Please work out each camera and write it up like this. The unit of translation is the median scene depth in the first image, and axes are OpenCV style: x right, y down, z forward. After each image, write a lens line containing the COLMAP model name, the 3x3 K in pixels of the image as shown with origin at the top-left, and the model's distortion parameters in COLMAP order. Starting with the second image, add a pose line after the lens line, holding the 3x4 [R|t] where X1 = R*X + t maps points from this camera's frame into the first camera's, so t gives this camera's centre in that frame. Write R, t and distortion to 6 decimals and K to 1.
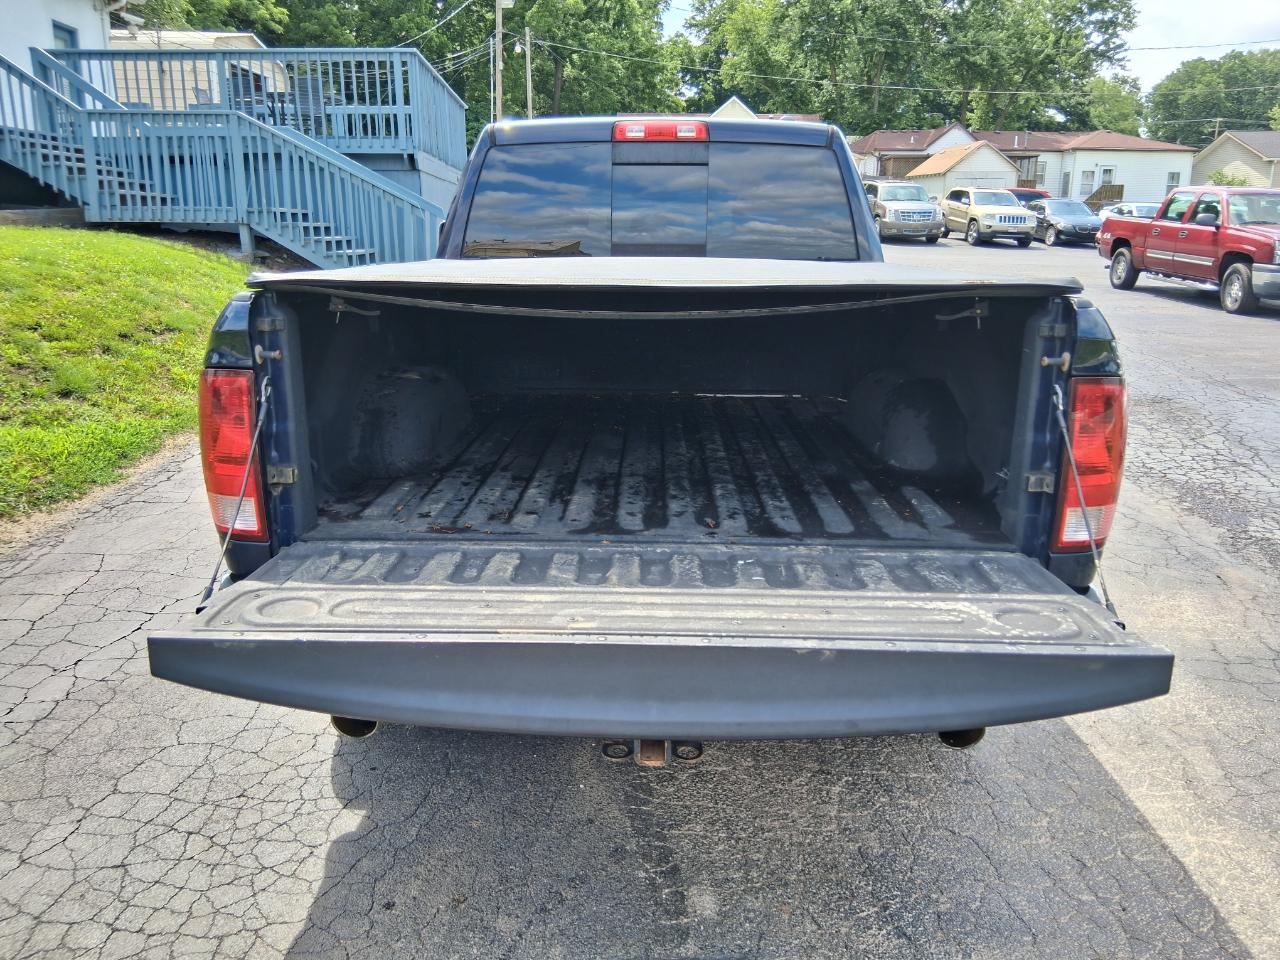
lens RADIAL K [[979.4, 0, 637.5], [0, 979.4, 481.9], [0, 0, 1]] dist [0.100488, -0.160169]
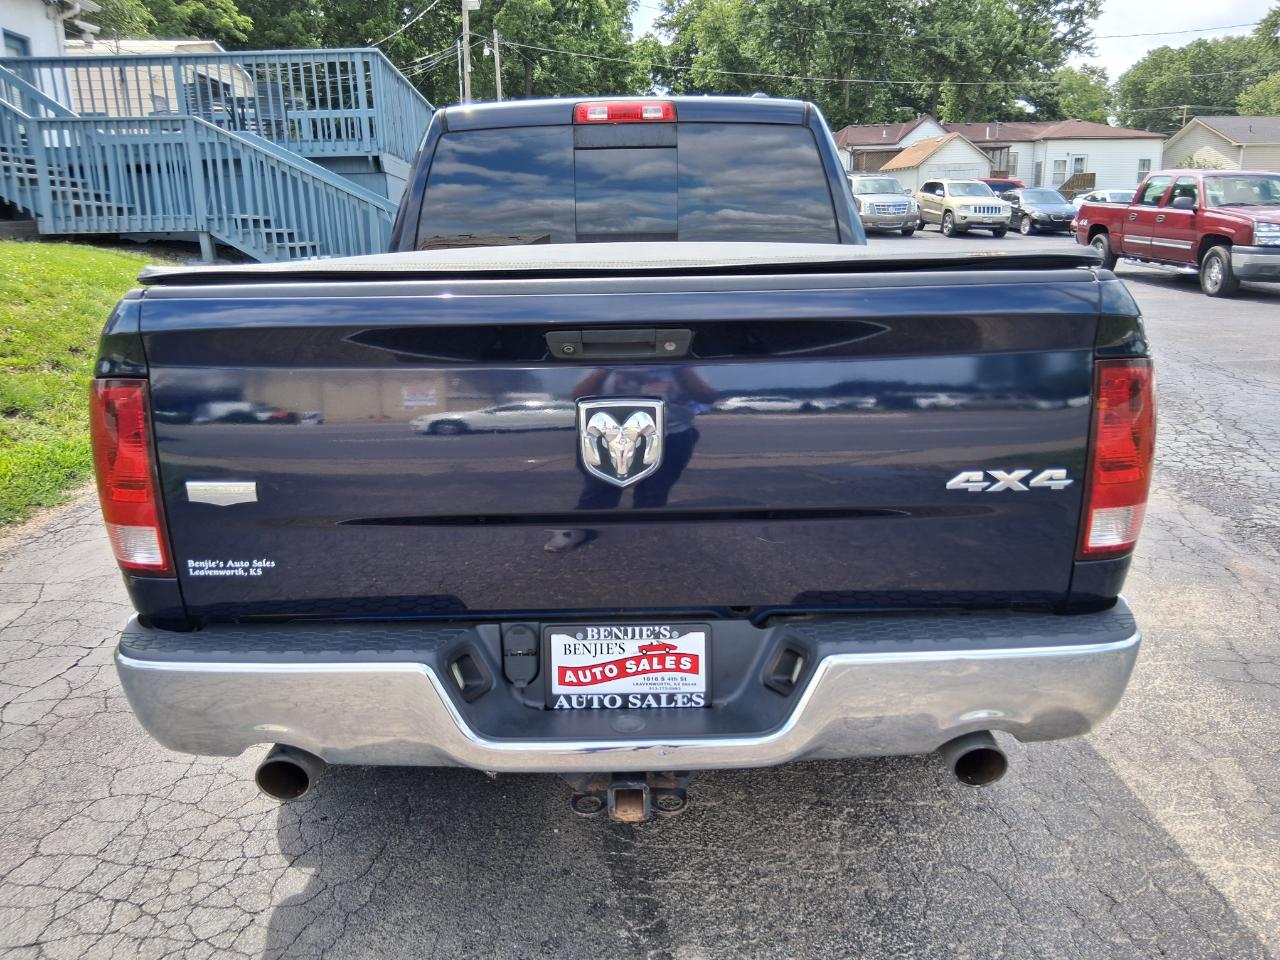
lens RADIAL K [[977.5, 0, 636.1], [0, 977.5, 481.3], [0, 0, 1]] dist [0.103007, -0.150098]
pose [[0.999409, -0.030826, 0.015192, 0.003120], [0.030853, 0.999523, -0.001552, -0.001691], [-0.015137, 0.002020, 0.999883, 0.023839]]
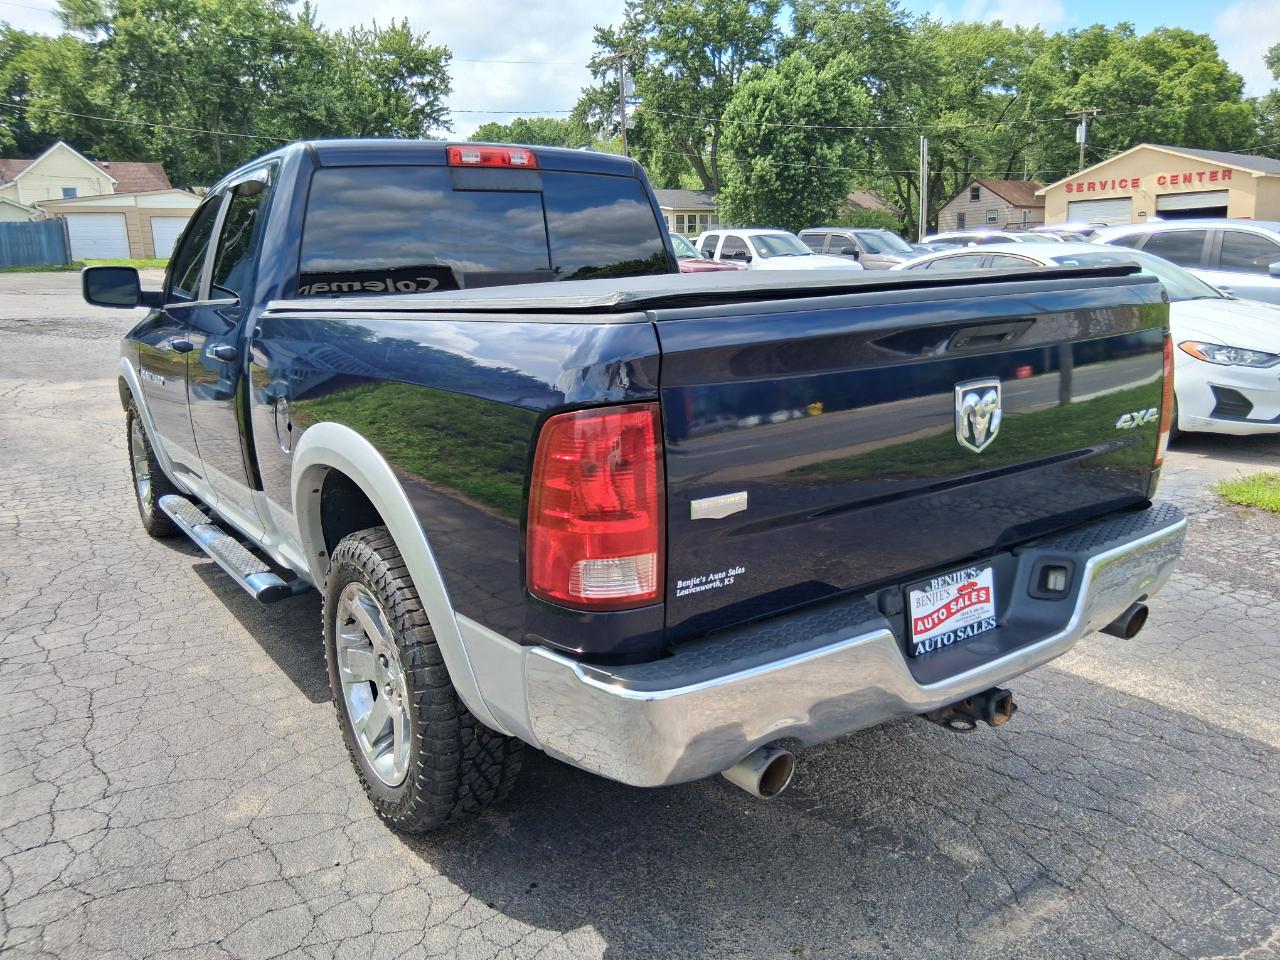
lens RADIAL K [[979.4, 0, 637.5], [0, 979.4, 481.9], [0, 0, 1]] dist [0.100488, -0.160169]
pose [[0.808023, -0.161332, 0.566632, -0.162978], [0.188745, 0.981971, 0.010436, -0.010262], [-0.558099, 0.098516, 0.823905, 0.057707]]
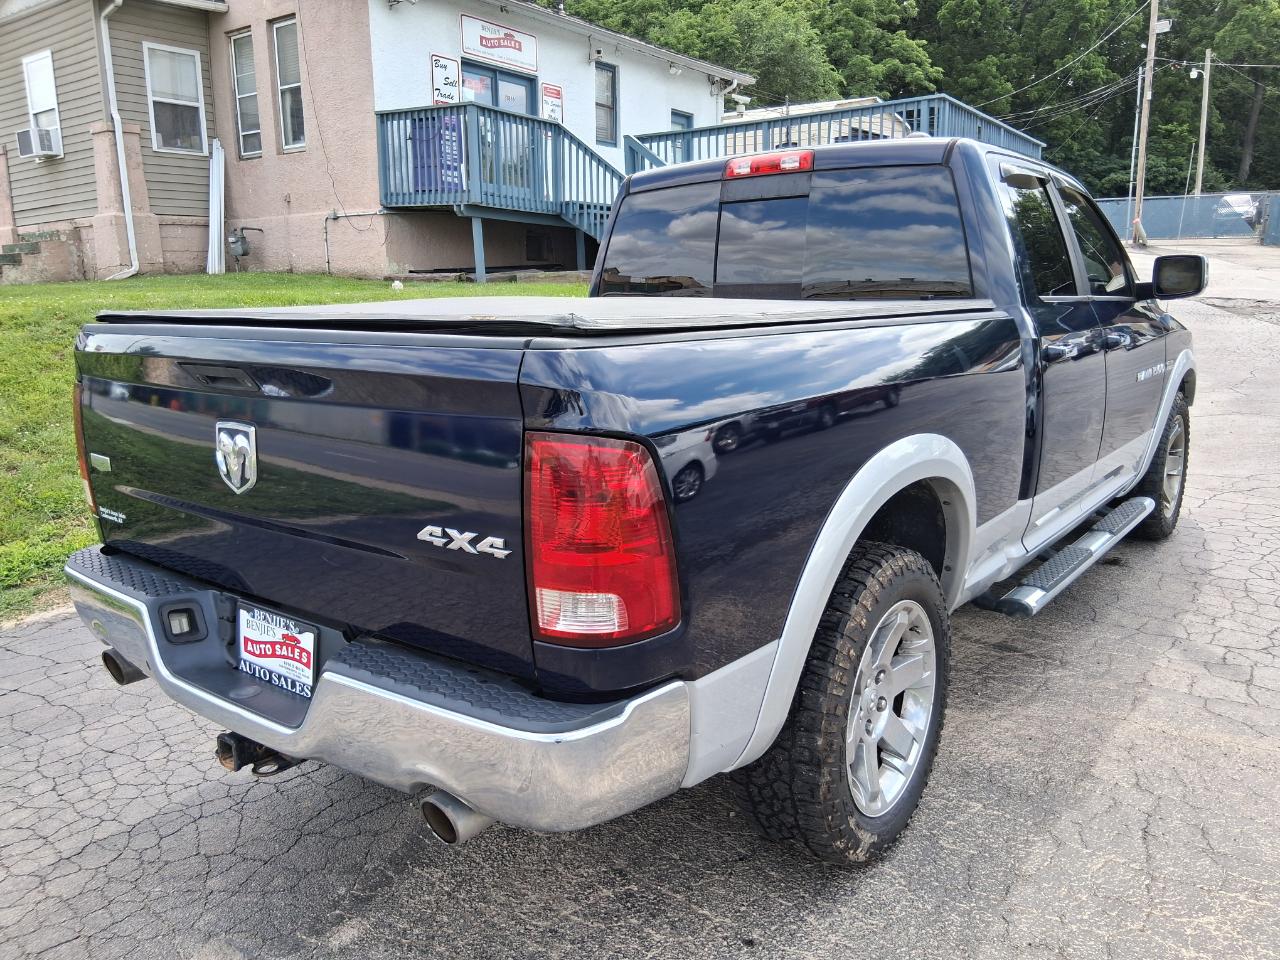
lens RADIAL K [[995.9, 0, 621.4], [0, 995.9, 465.9], [0, 0, 1]] dist [0.077861, -0.169319]
pose [[0.788794, 0.087126, -0.608451, 0.183261], [-0.126616, 0.991705, -0.022139, -0.012030], [0.601475, 0.094502, 0.793283, 0.068266]]
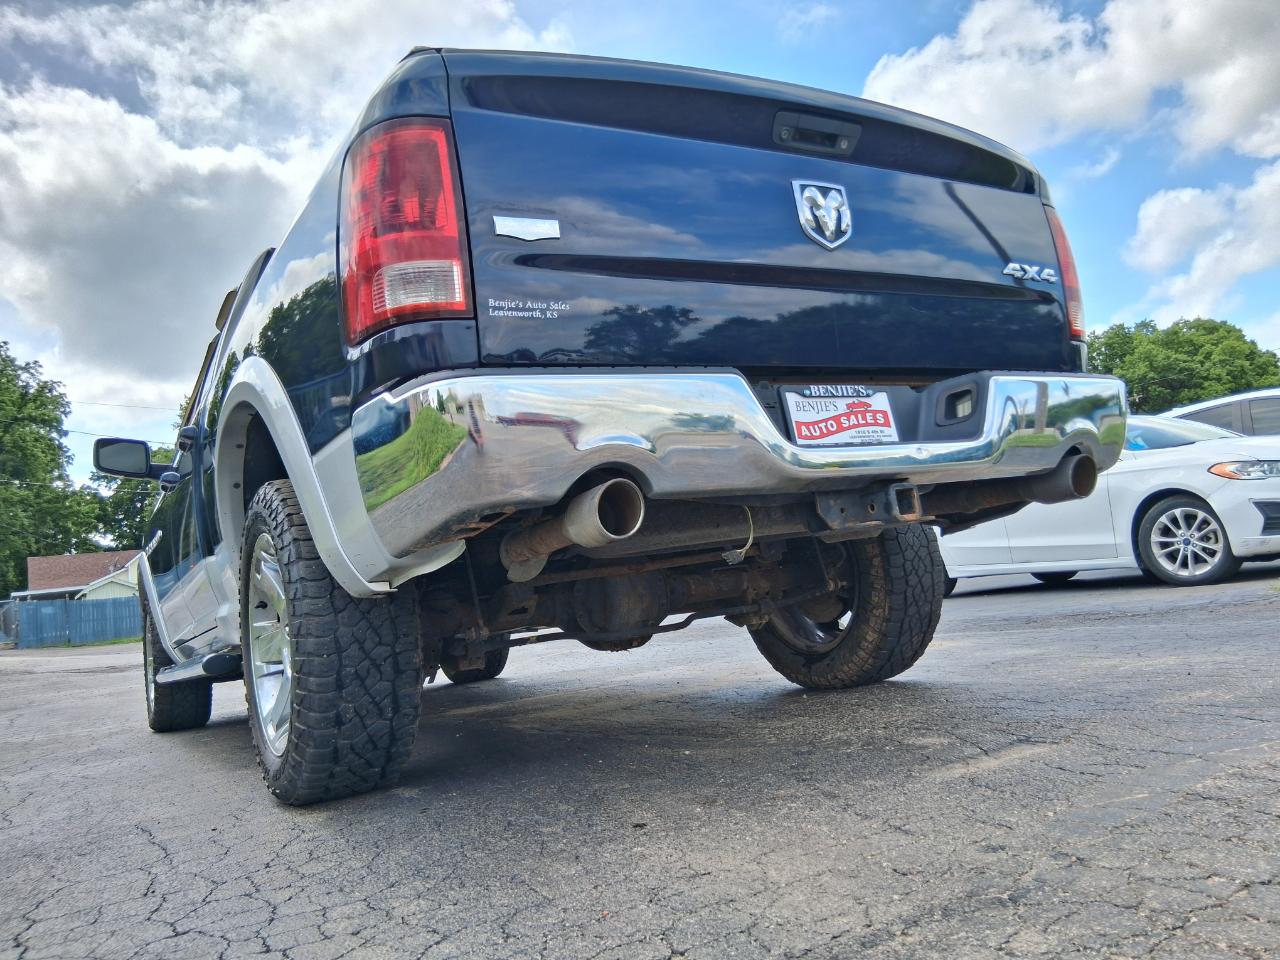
lens RADIAL K [[970.9, 0, 639.0], [0, 970.9, 471.5], [0, 0, 1]] dist [0.164185, -0.271076]
pose [[0.844348, -0.050323, 0.533427, -0.133428], [0.272442, 0.897591, -0.346564, 0.094582], [-0.461359, 0.437948, 0.771589, 0.068682]]
